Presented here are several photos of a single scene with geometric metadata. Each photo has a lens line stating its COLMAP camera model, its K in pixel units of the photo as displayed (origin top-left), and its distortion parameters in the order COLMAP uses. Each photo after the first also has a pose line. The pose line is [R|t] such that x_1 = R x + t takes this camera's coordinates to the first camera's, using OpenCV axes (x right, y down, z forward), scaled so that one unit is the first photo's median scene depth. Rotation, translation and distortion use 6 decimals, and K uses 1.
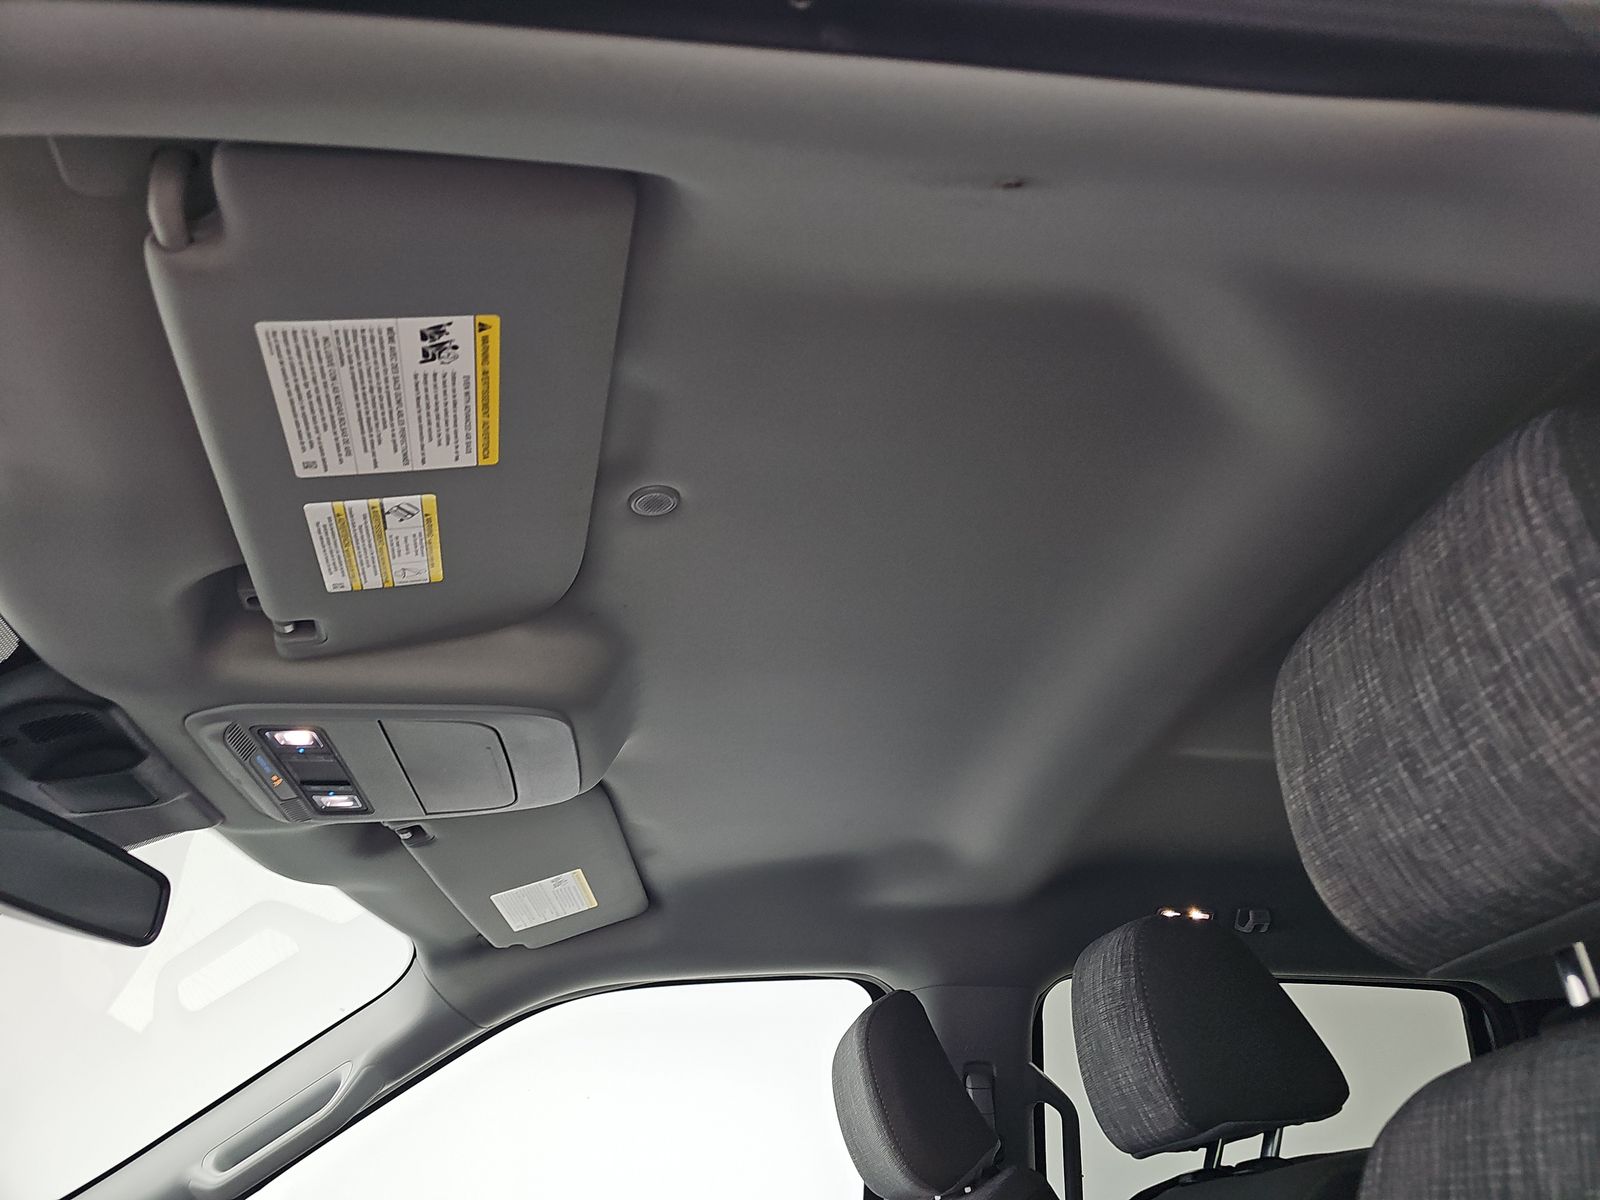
lens RADIAL K [[1077.7, 0, 817.1], [0, 1077.7, 588.5], [0, 0, 1]] dist [0.024874, -0.020411]
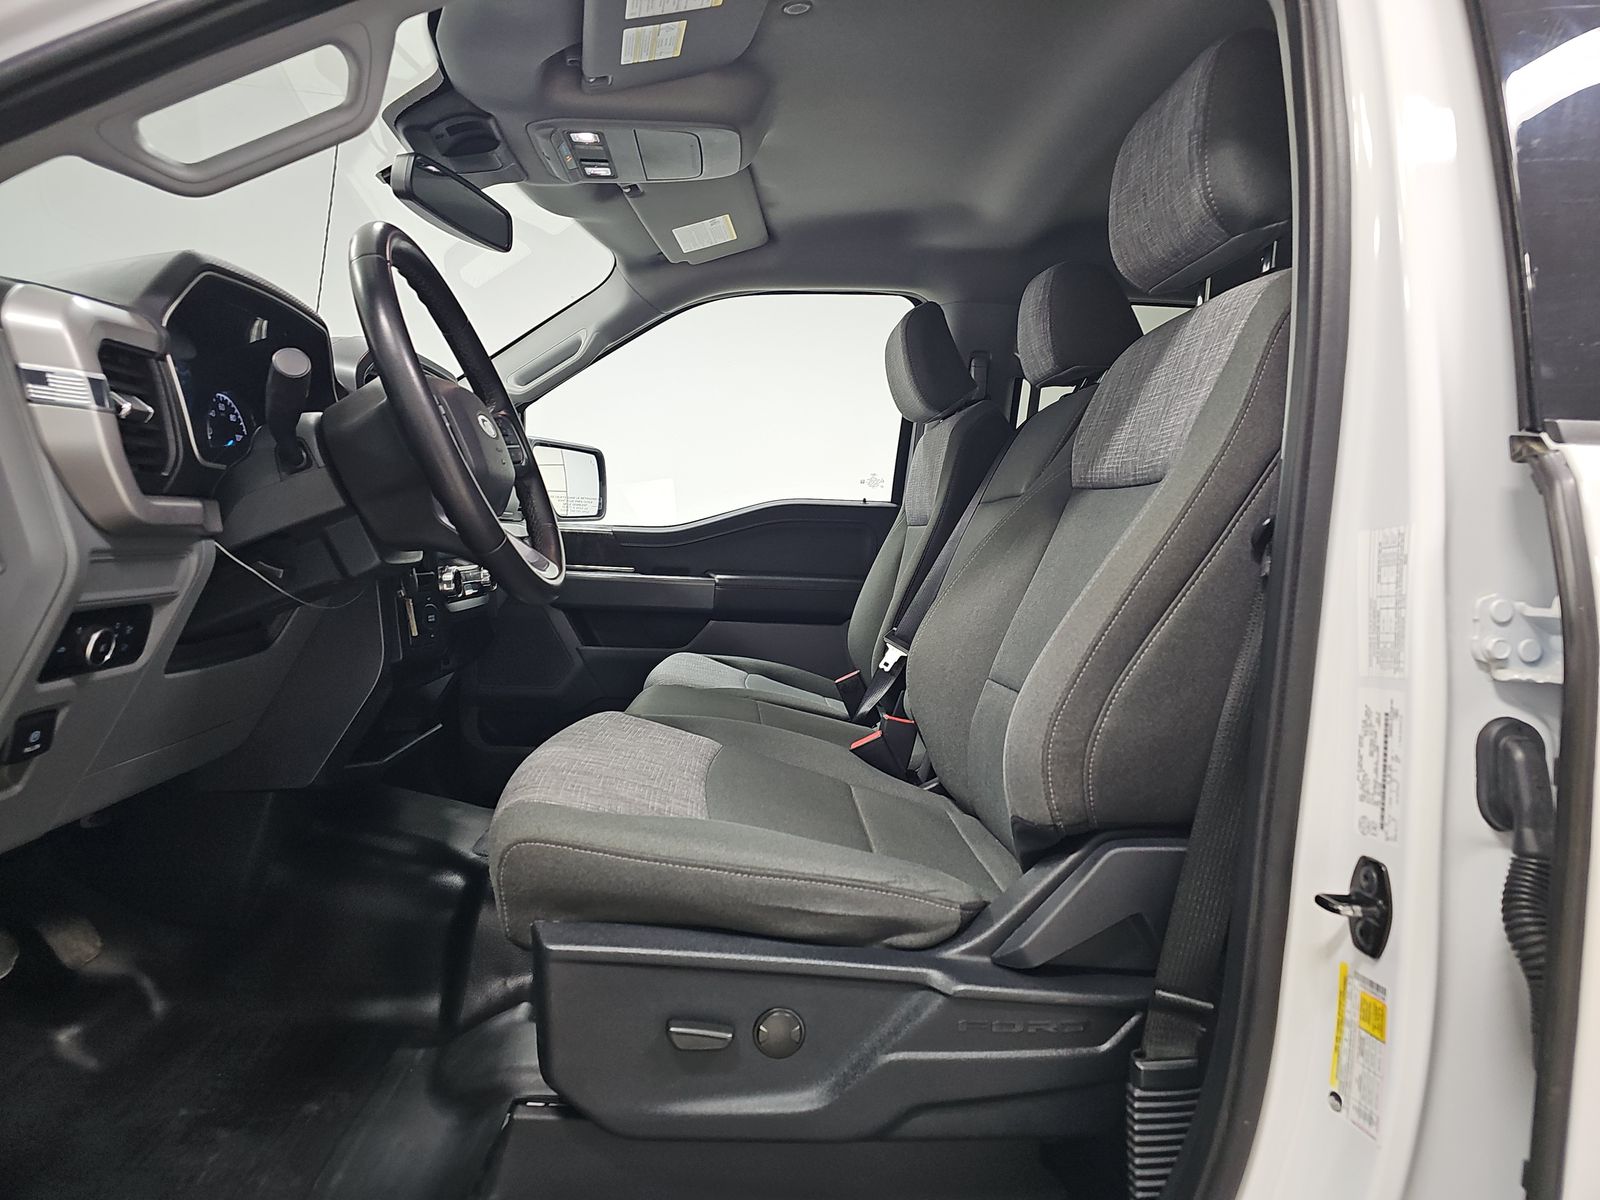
lens RADIAL K [[1077.7, 0, 815.9], [0, 1077.7, 592.2], [0, 0, 1]] dist [0.024874, -0.020411]
pose [[0.996910, 0.061513, -0.048847, 0.013498], [-0.022779, 0.821552, 0.569678, -0.189398], [0.075173, -0.566805, 0.820415, -0.592738]]
